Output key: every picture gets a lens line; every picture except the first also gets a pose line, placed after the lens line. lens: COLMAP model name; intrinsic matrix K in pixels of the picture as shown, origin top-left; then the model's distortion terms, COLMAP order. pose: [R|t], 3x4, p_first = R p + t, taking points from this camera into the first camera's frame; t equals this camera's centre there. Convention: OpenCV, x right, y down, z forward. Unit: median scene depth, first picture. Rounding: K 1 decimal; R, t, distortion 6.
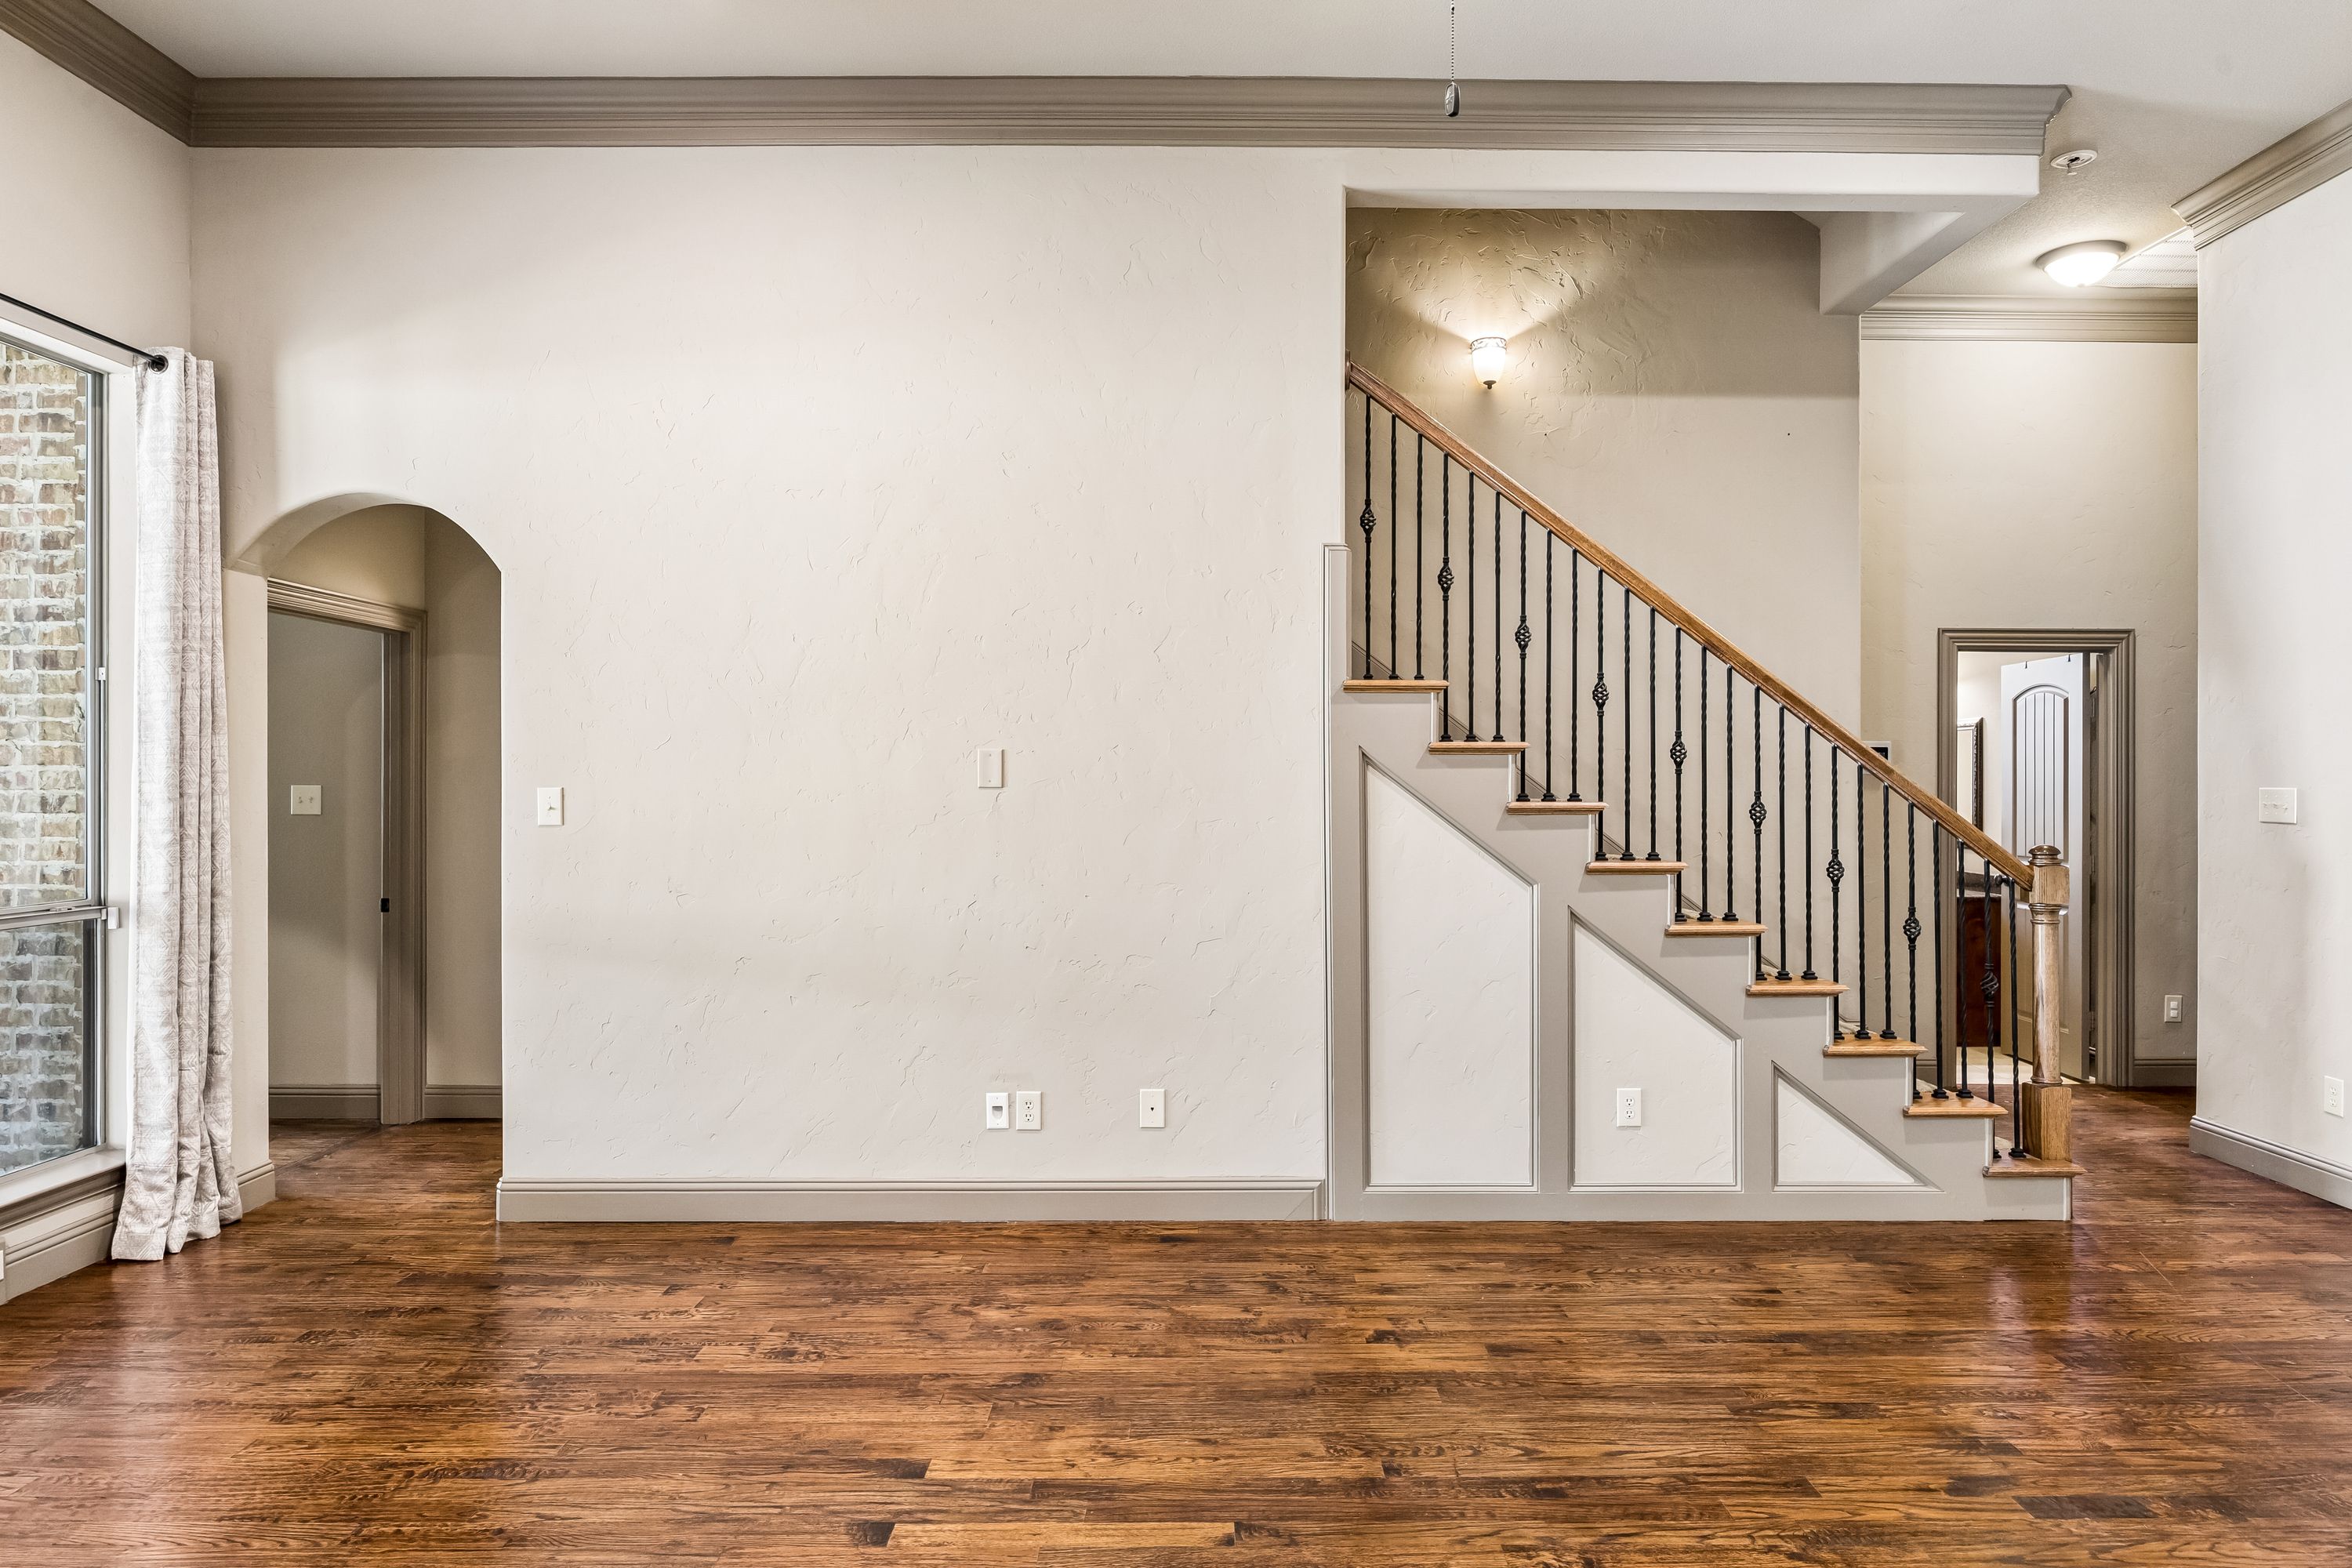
lens RADIAL K [[1356.0, 0, 1236.3], [0, 1356.0, 787.6], [0, 0, 1]] dist [-0.009925, 0.000851]
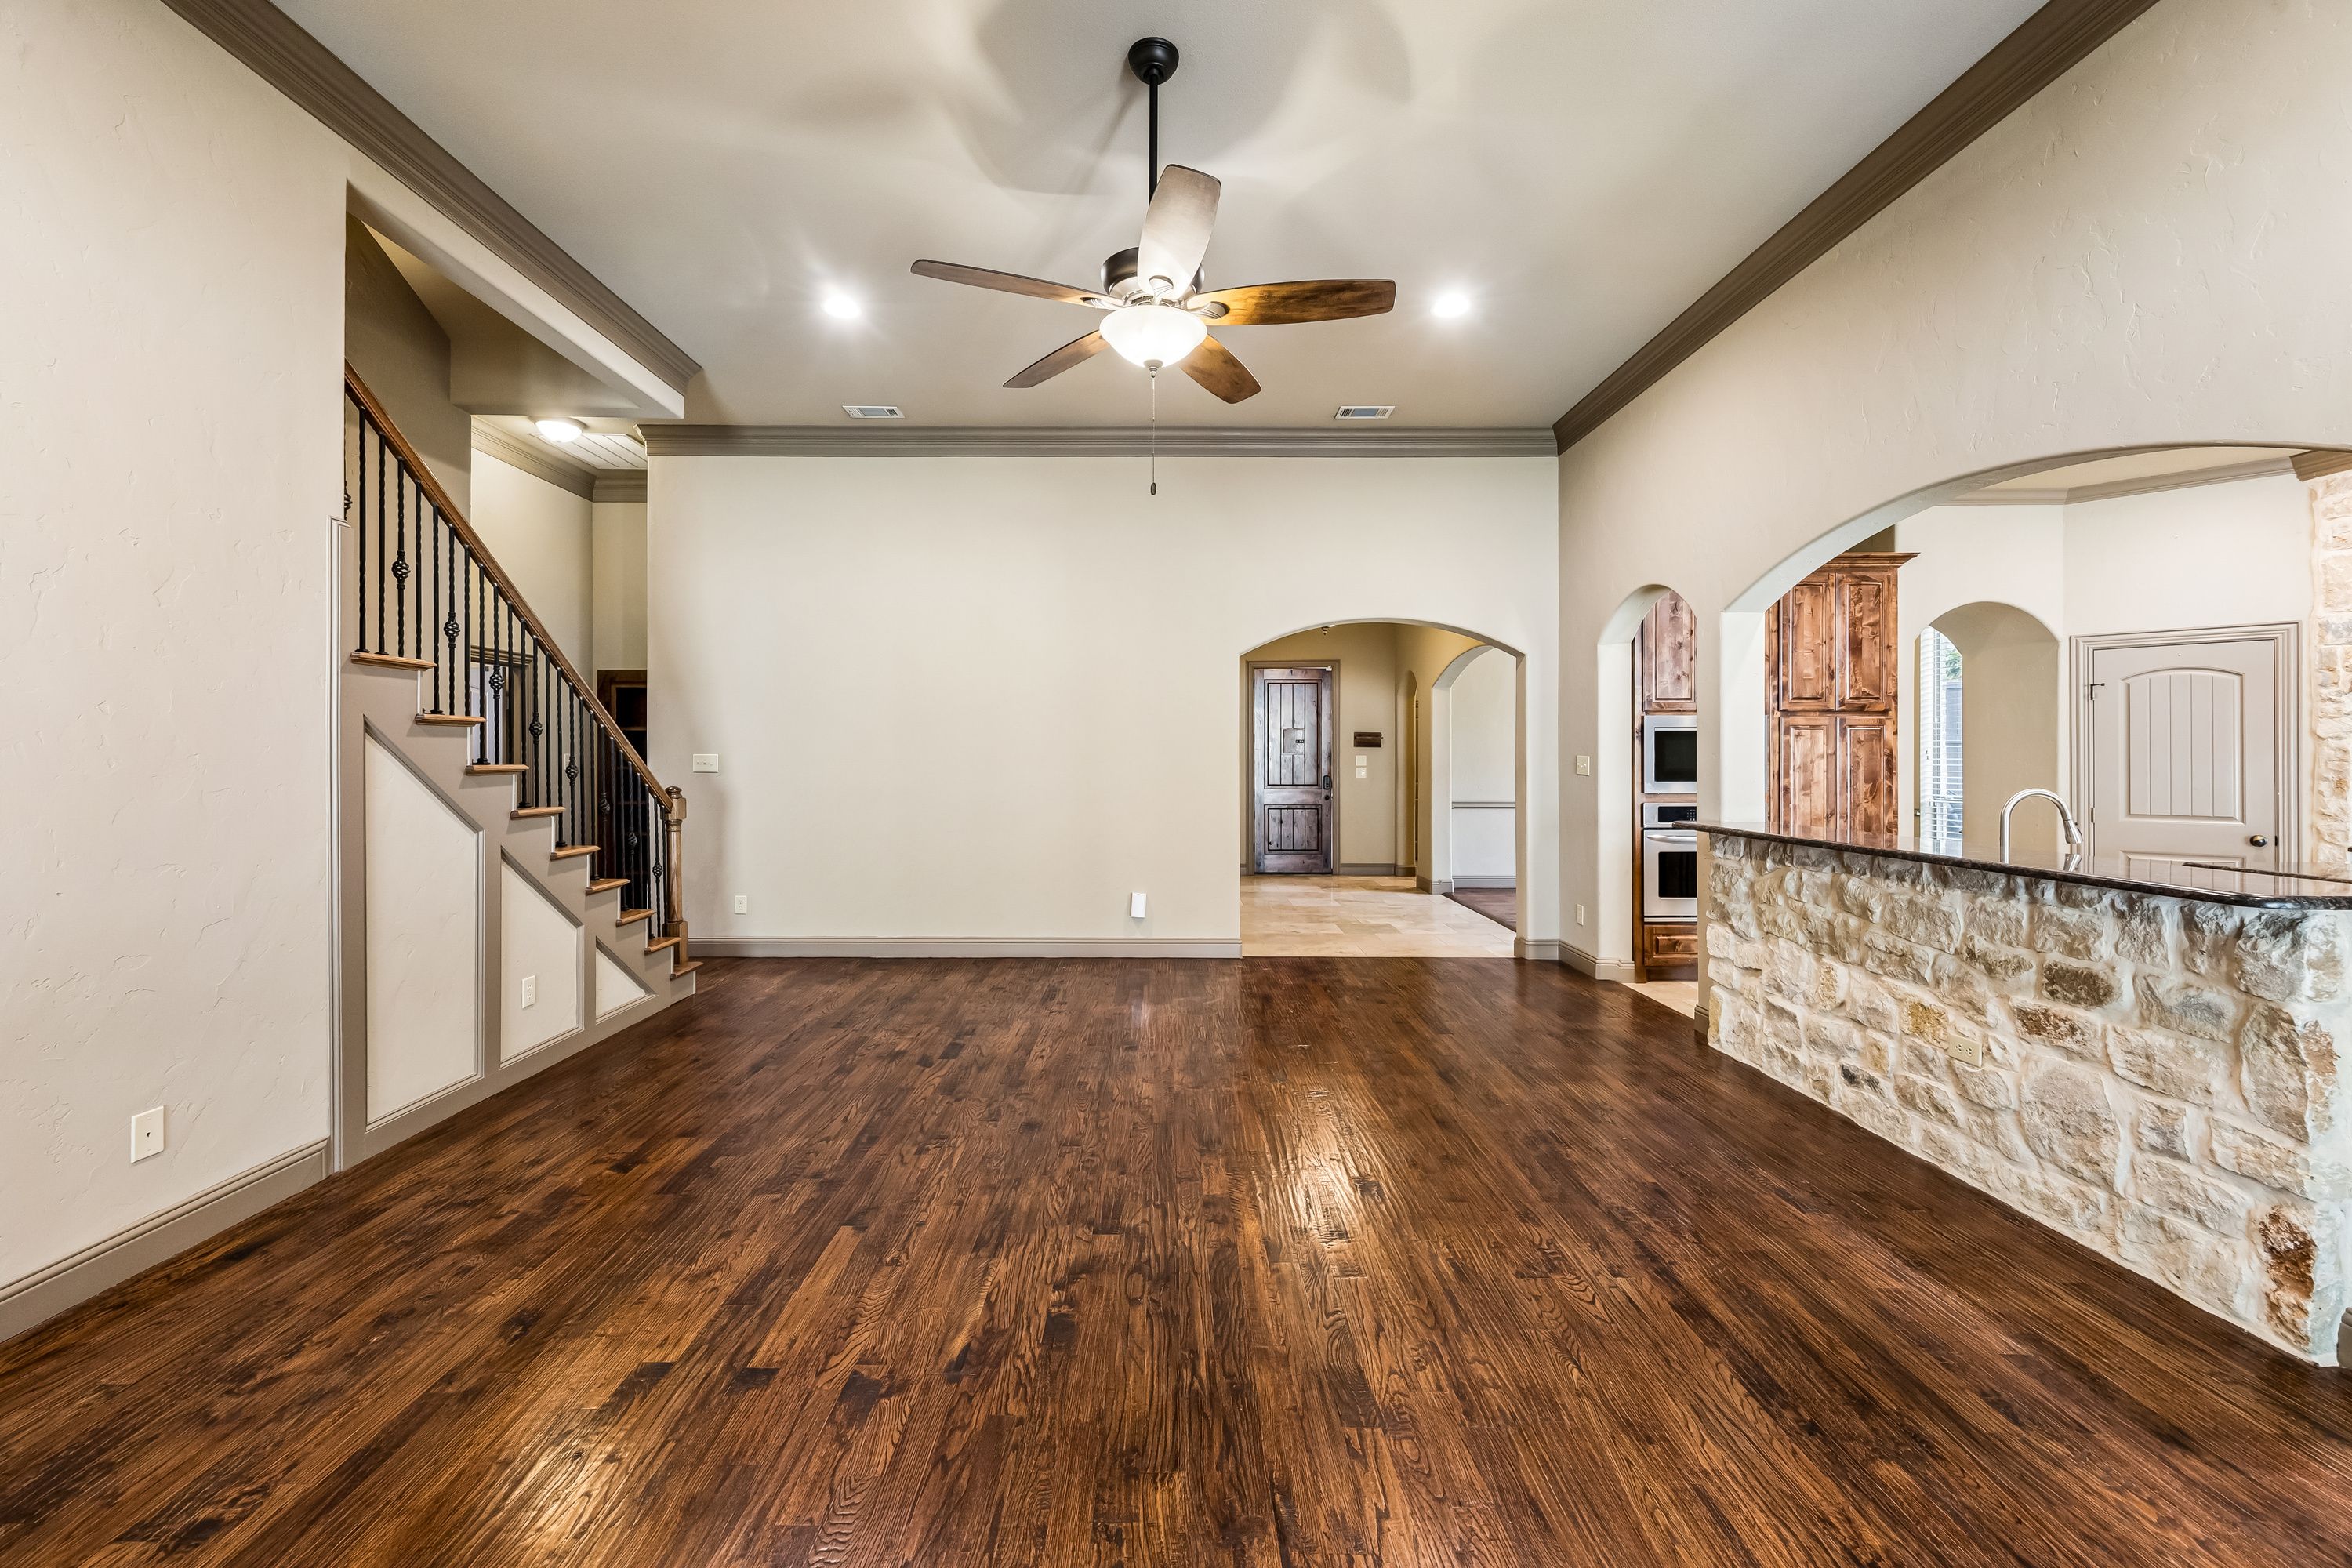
lens RADIAL K [[920.3, 0, 1160.5], [0, 920.3, 756.0], [0, 0, 1]] dist [-0.003824, 0.000496]
pose [[0.021310, -0.002511, 0.999770, -0.685718], [-0.002776, 0.999993, 0.002571, -0.002088], [-0.999769, -0.002830, 0.021303, 0.397454]]
